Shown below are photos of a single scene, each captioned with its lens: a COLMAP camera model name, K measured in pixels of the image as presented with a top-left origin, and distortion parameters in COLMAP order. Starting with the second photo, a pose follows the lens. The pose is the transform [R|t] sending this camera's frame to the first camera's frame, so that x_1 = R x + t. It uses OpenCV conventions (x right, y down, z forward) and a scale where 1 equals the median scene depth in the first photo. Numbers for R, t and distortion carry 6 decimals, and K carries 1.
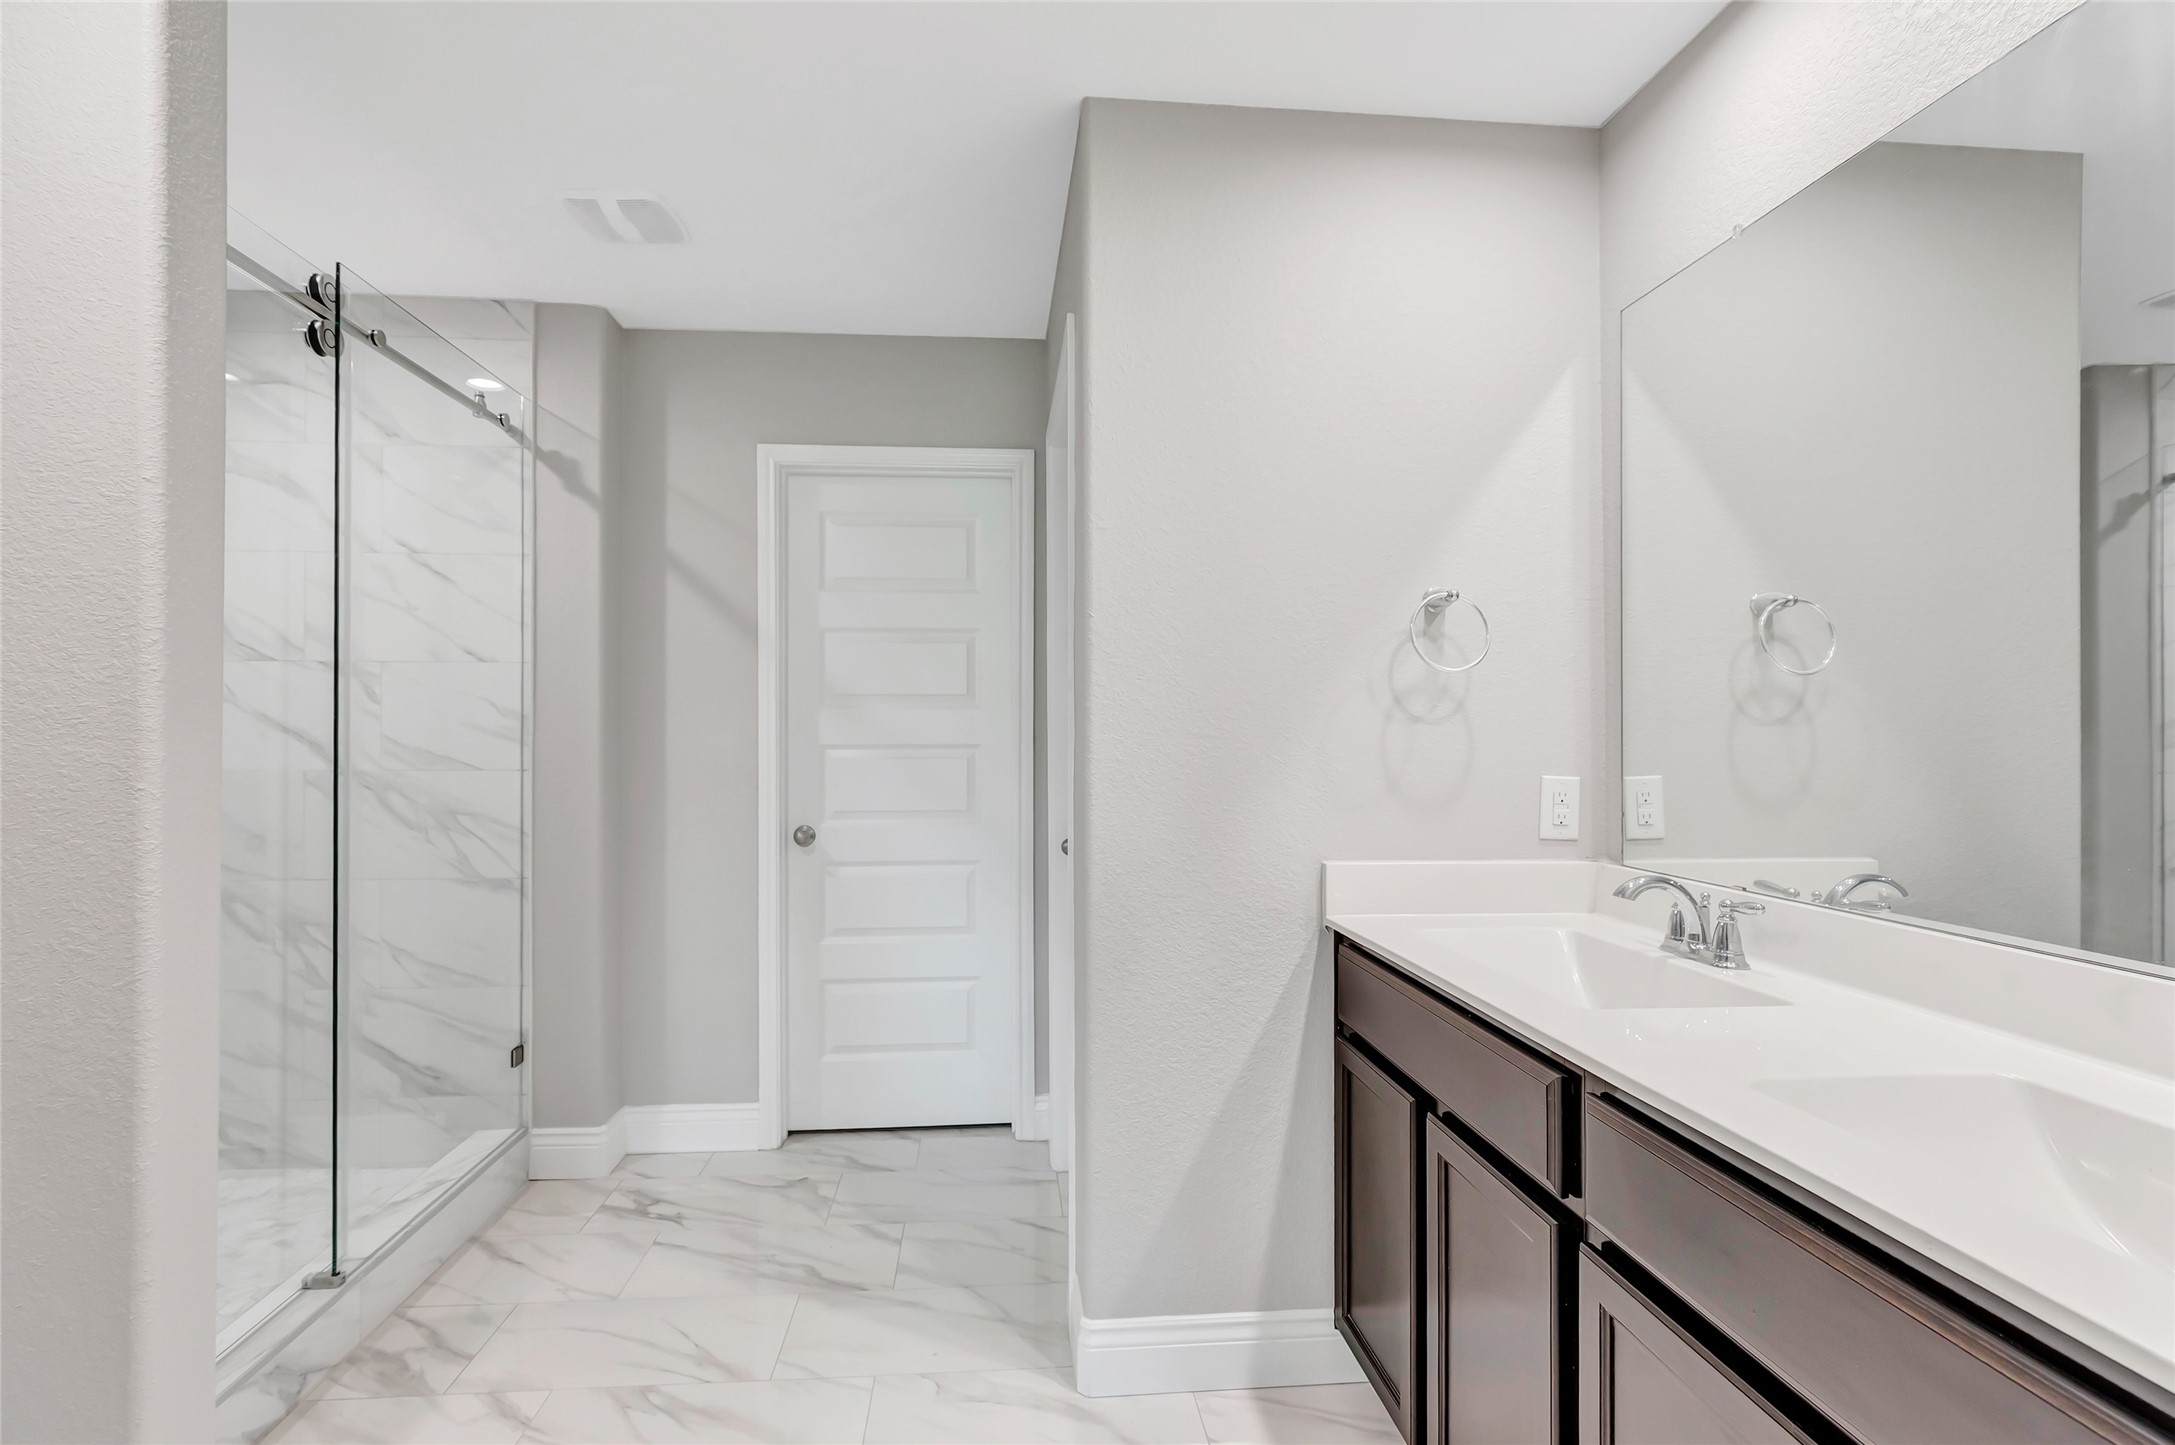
lens RADIAL K [[994.5, 0, 1077.1], [0, 994.5, 722.5], [0, 0, 1]] dist [0.004820, -0.000717]
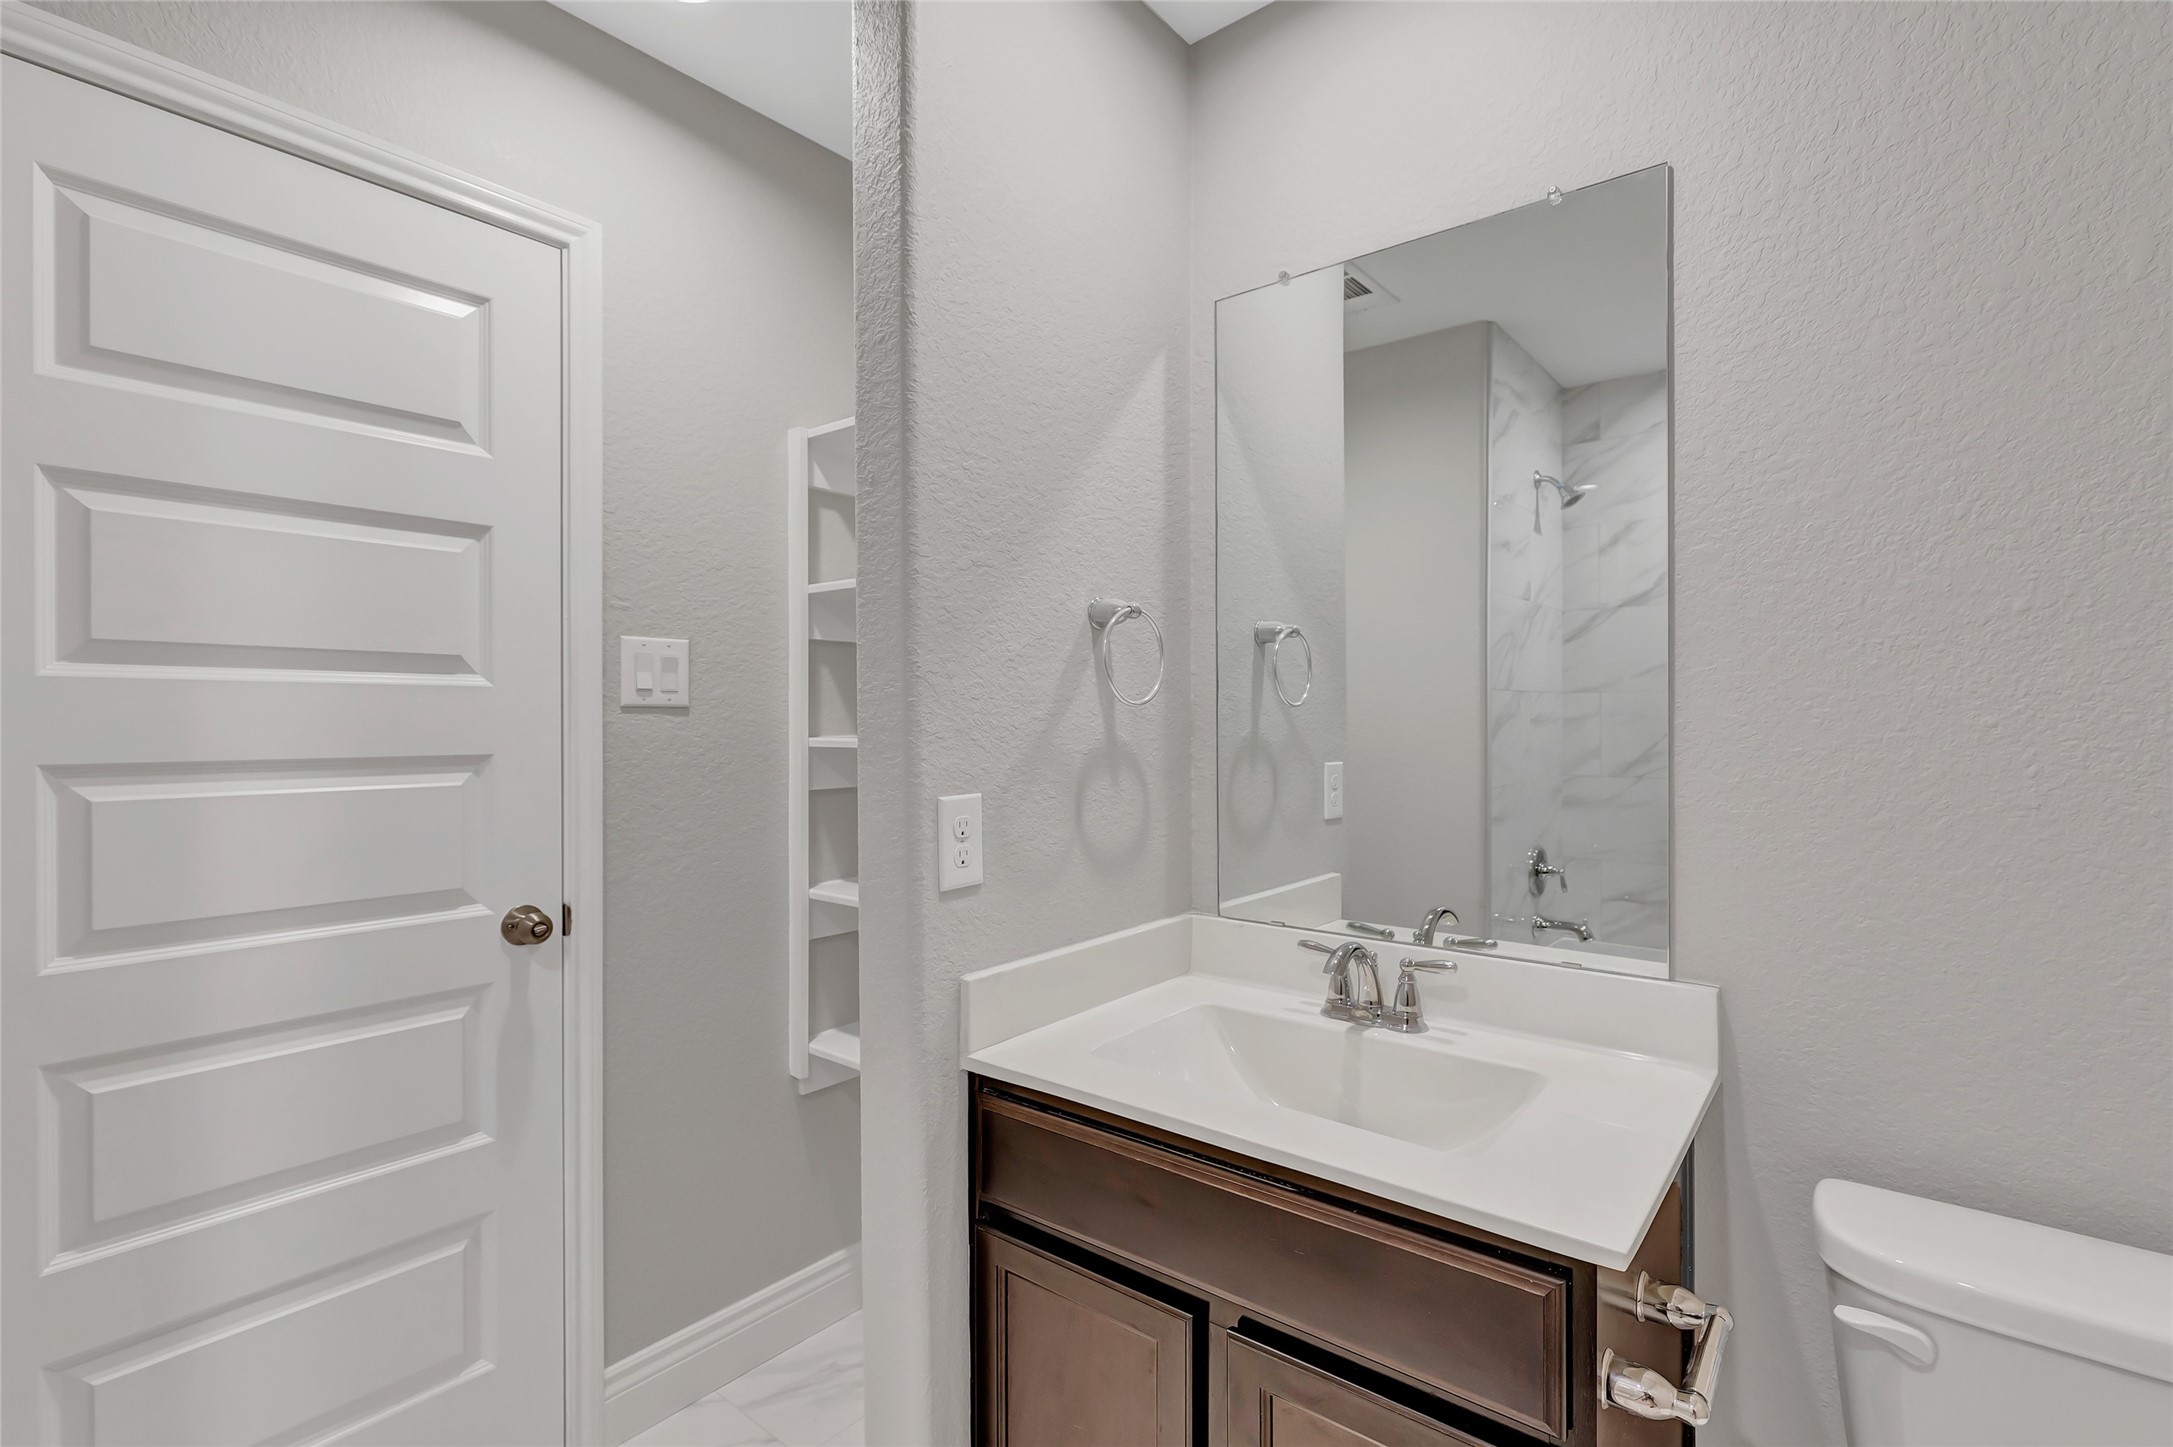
lens RADIAL K [[993.6, 0, 1105.1], [0, 993.6, 717.0], [0, 0, 1]] dist [0.004820, -0.000717]
pose [[0.692559, 0.000011, 0.721361, -0.177291], [-0.002324, 0.999995, 0.002216, -0.040716], [-0.721358, -0.003211, 0.692555, 0.463929]]
